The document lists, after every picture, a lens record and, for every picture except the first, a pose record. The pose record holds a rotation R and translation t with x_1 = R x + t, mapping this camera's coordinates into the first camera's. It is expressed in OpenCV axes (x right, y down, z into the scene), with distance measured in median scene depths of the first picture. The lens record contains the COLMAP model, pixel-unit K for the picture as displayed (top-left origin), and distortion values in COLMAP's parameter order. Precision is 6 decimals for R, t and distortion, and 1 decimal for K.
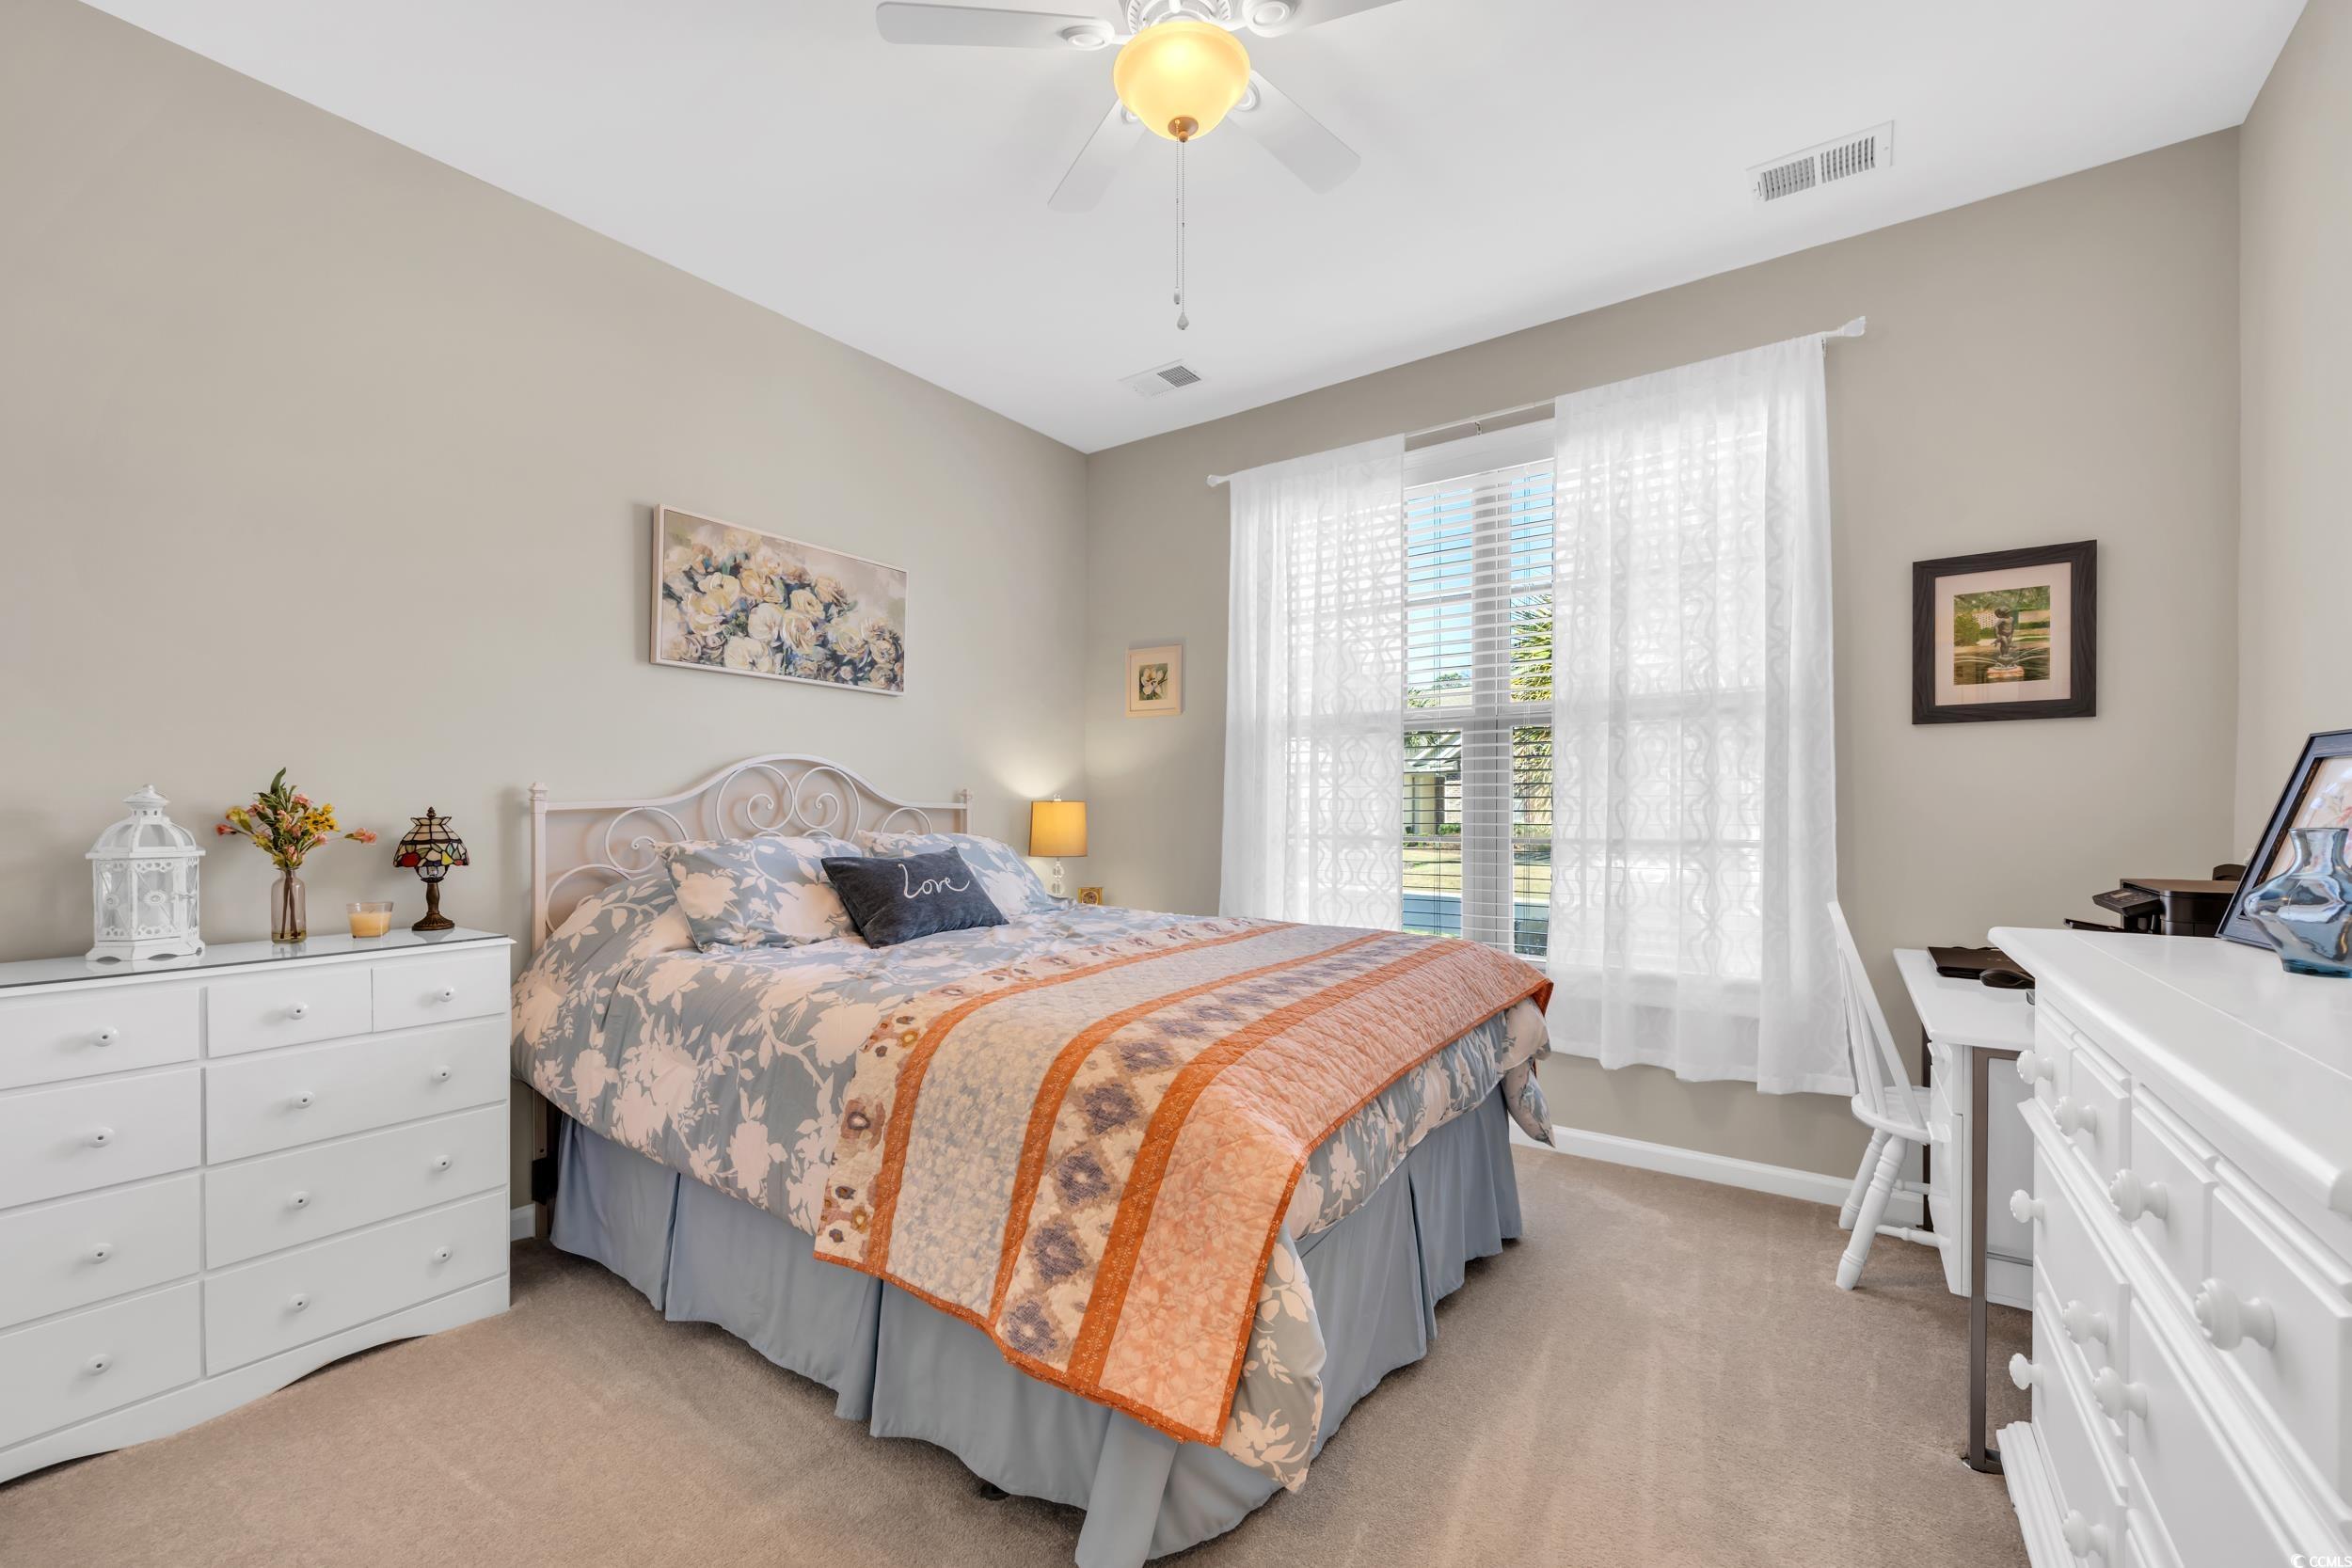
lens RADIAL K [[943.1, 0, 1176.9], [0, 943.1, 798.7], [0, 0, 1]] dist [-0.003570, -0.000423]
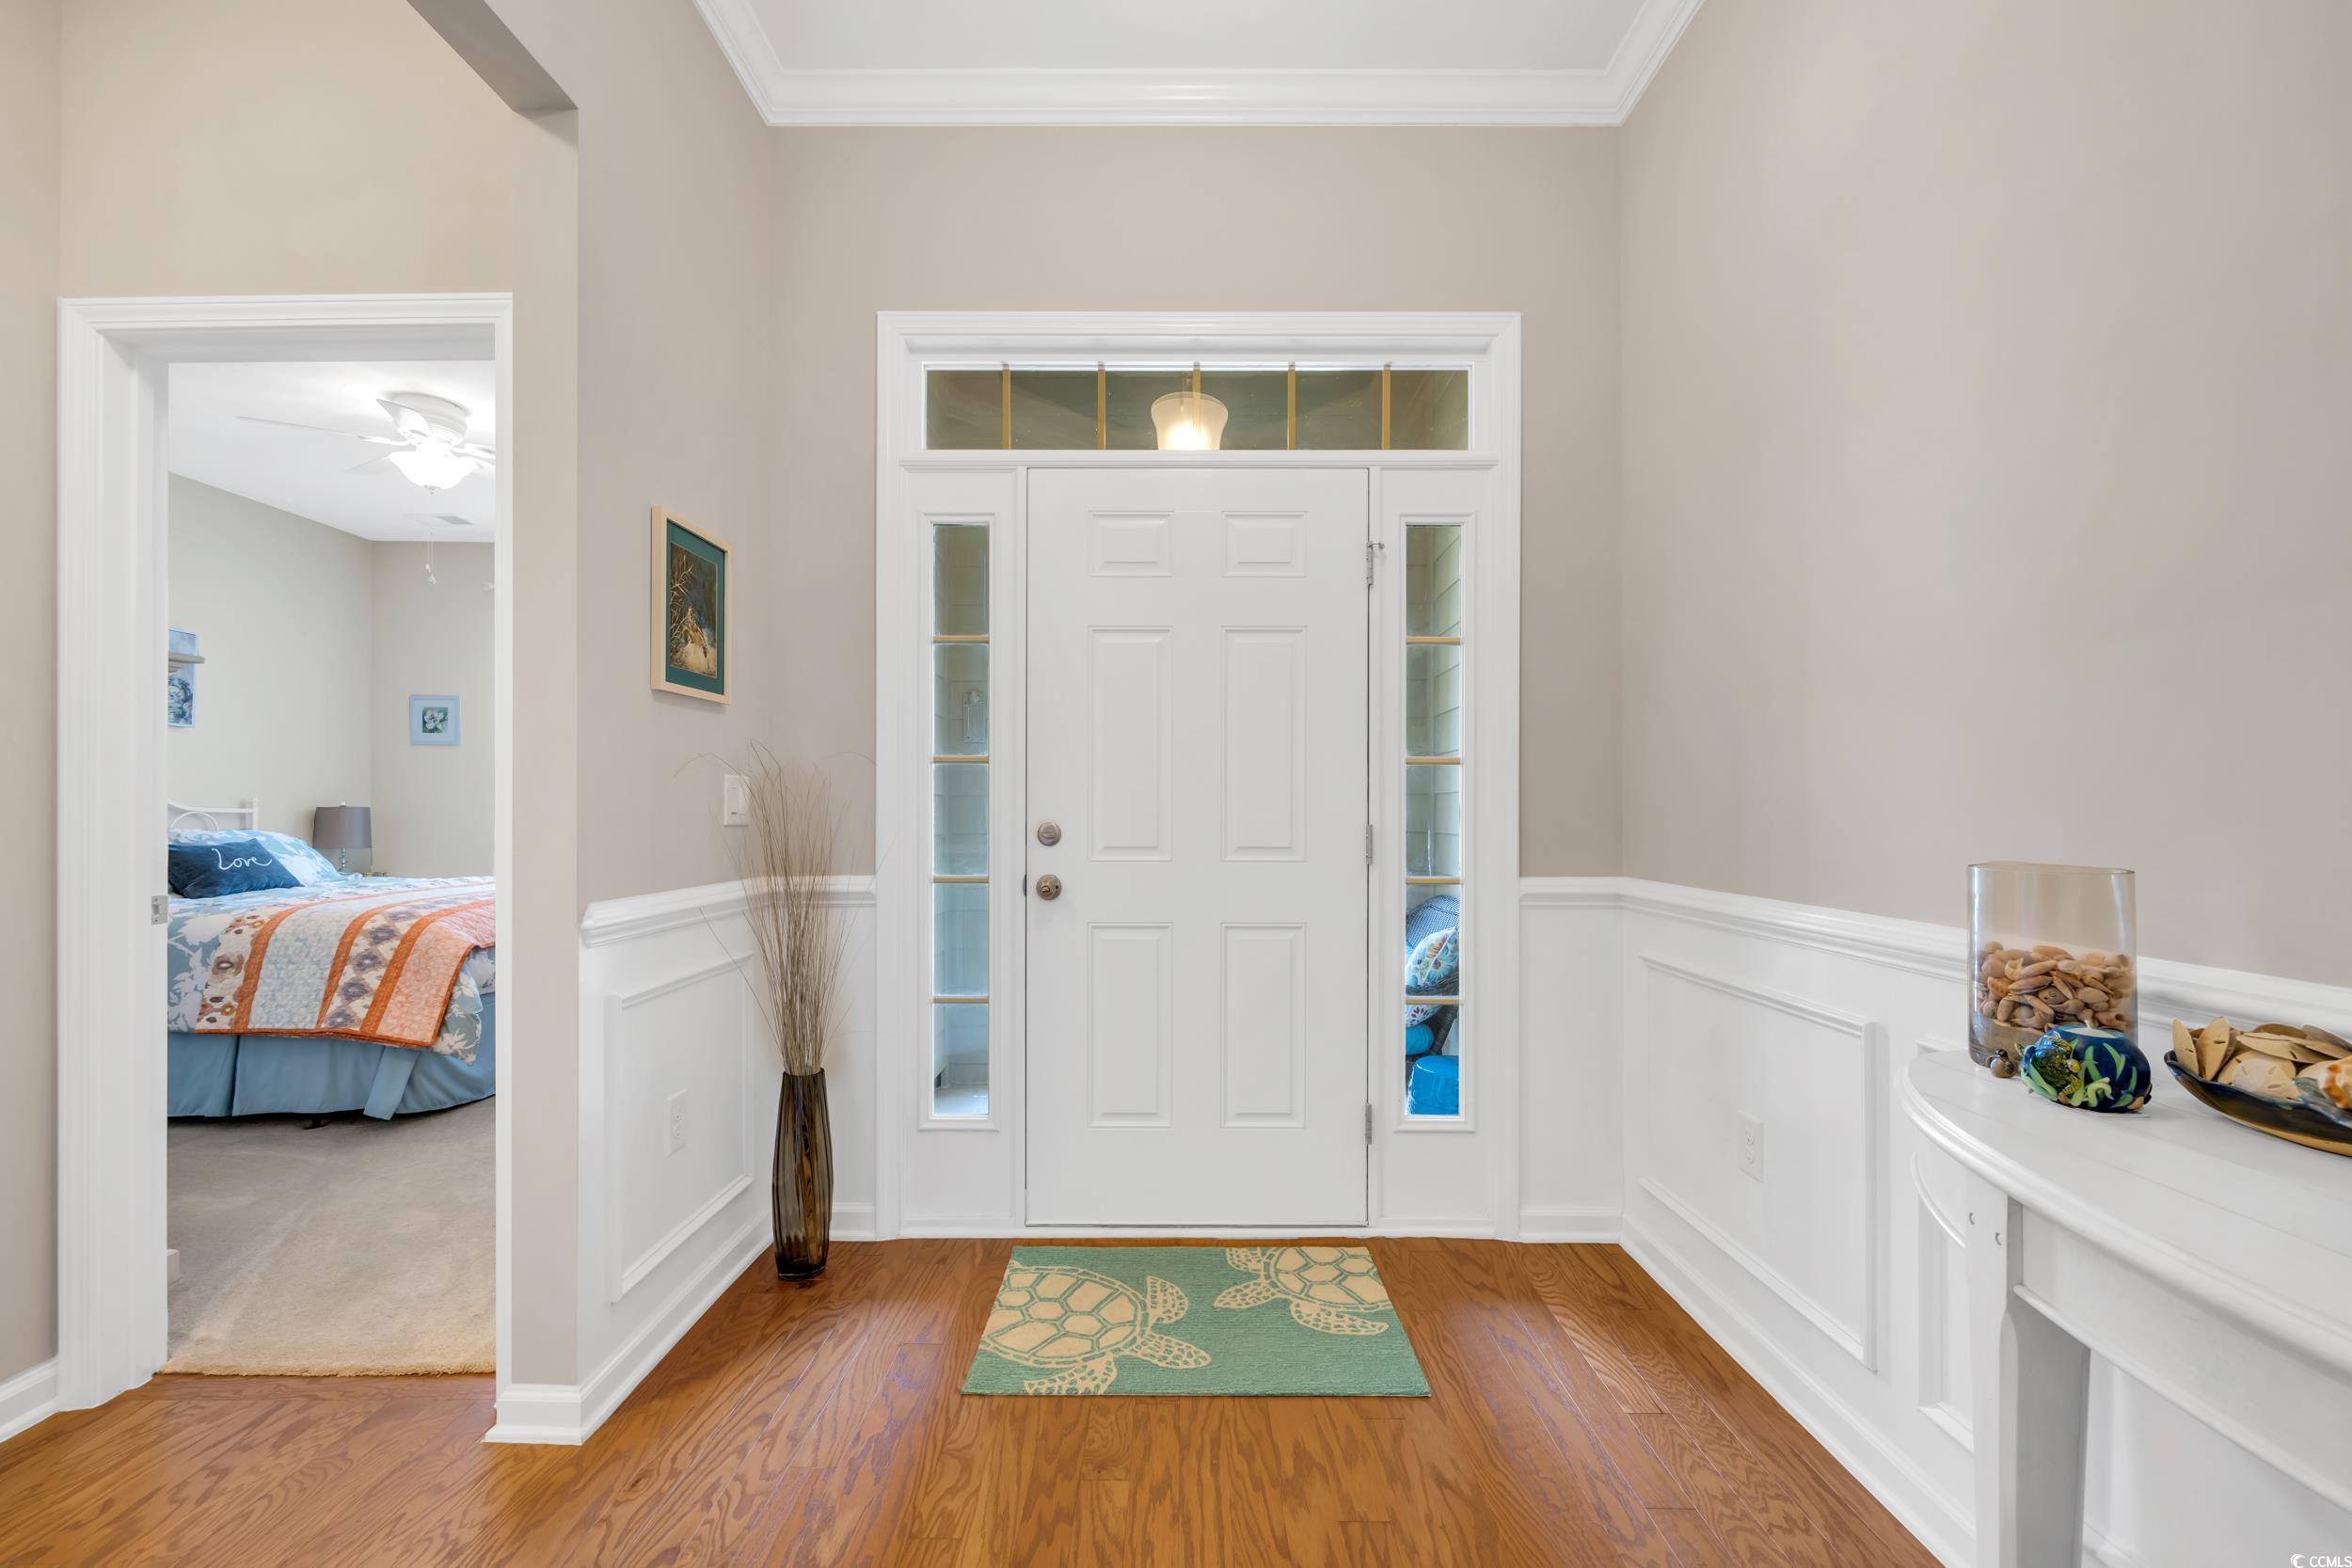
lens RADIAL K [[943.1, 0, 1178.4], [0, 943.1, 799.8], [0, 0, 1]] dist [-0.003570, -0.000423]
pose [[0.818133, 0.003957, 0.575016, 0.187551], [-0.003018, 0.999992, -0.002587, -0.018501], [-0.575022, 0.000382, 0.818138, -1.915089]]
